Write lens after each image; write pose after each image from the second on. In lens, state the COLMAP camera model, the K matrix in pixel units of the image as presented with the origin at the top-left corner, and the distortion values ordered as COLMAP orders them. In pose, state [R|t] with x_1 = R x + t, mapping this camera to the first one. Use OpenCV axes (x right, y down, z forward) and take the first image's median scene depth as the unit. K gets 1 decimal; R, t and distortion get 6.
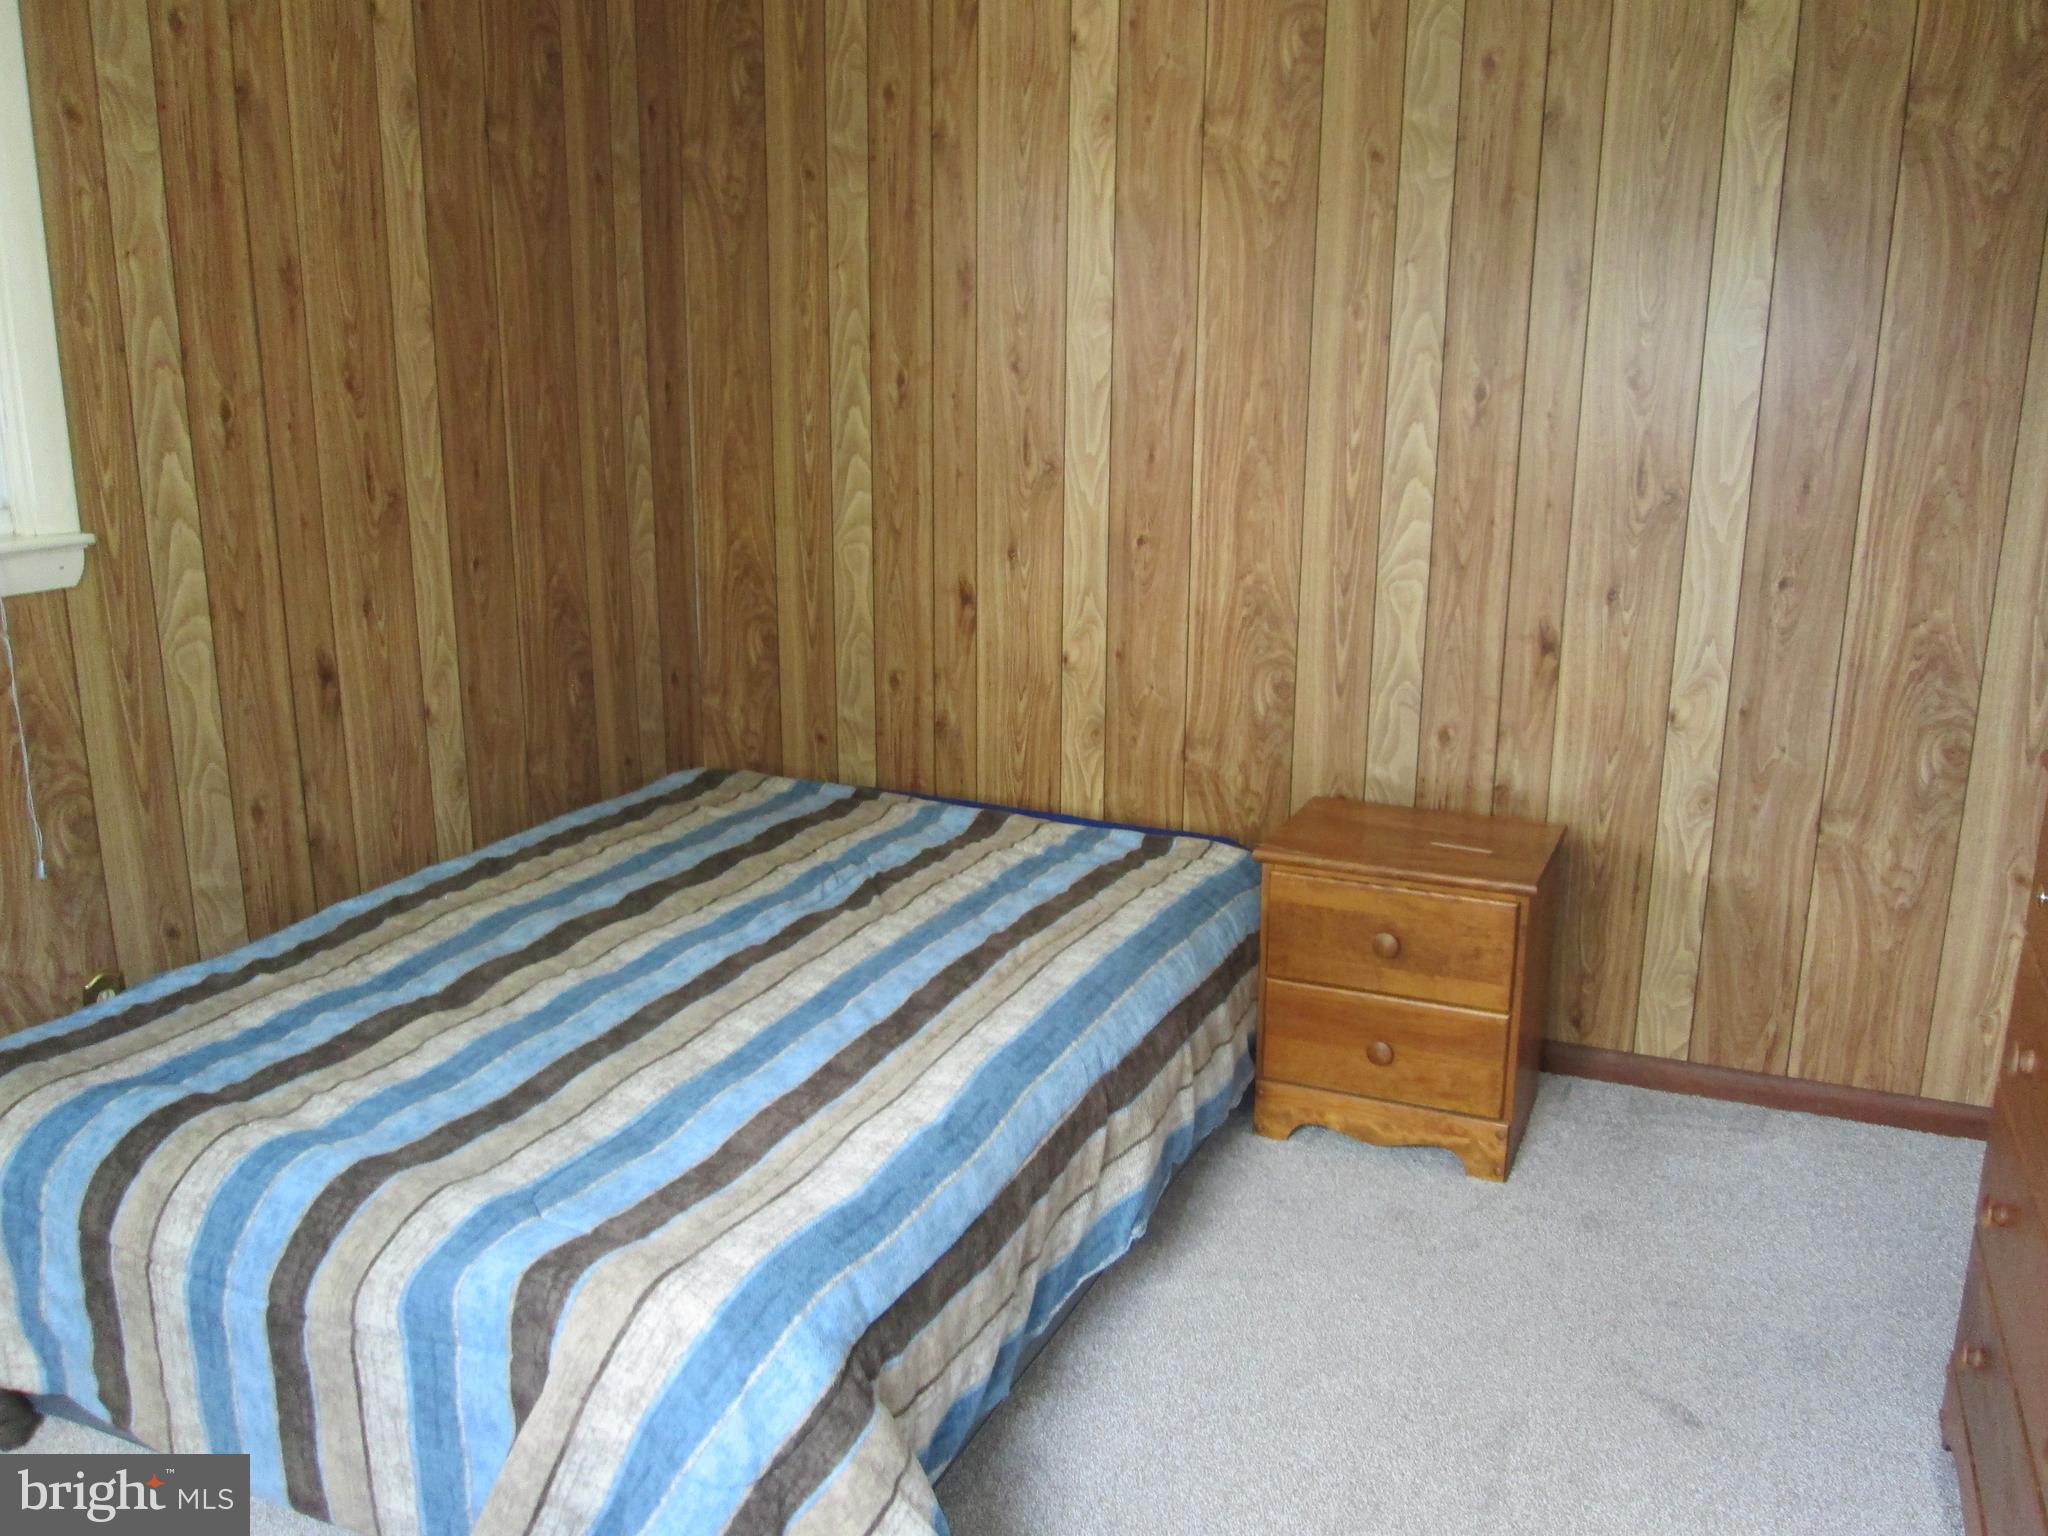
lens RADIAL K [[1694.5, 0, 1024.0], [0, 1694.5, 768.0], [0, 0, 1]] dist [-0.059309, 0.021264]
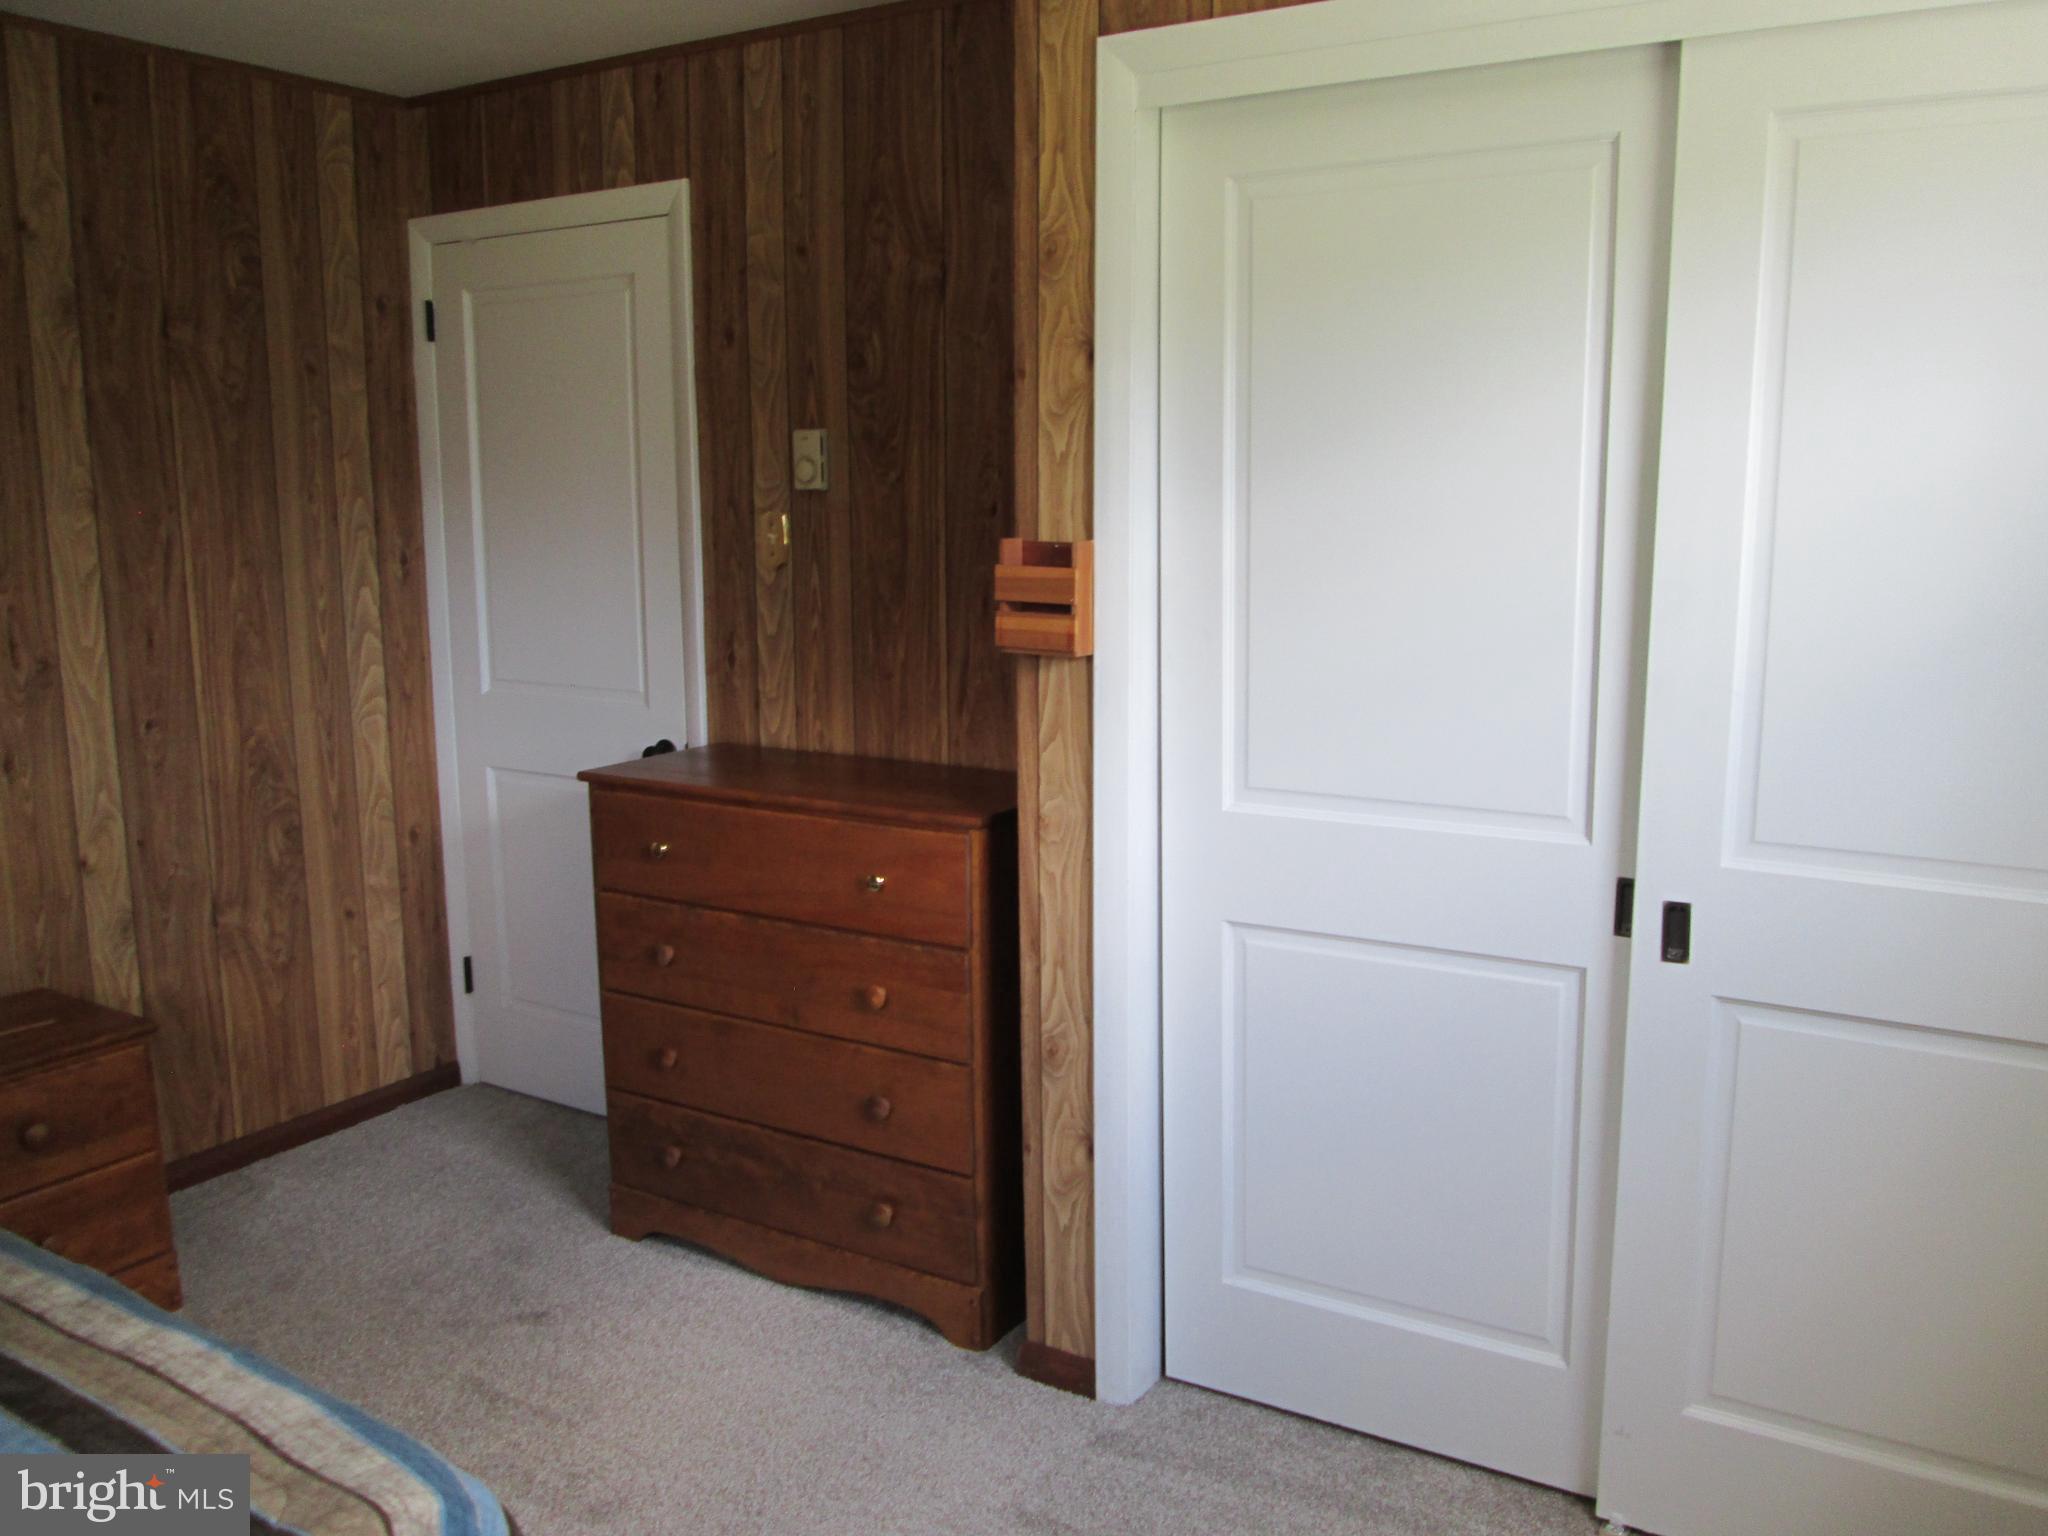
lens RADIAL K [[1694.5, 0, 1024.0], [0, 1694.5, 768.0], [0, 0, 1]] dist [-0.059309, 0.021264]
pose [[0.099570, -0.159405, 0.982179, -0.877720], [0.257708, 0.957535, 0.129280, -0.106189], [-0.961079, 0.240243, 0.136422, 0.380181]]
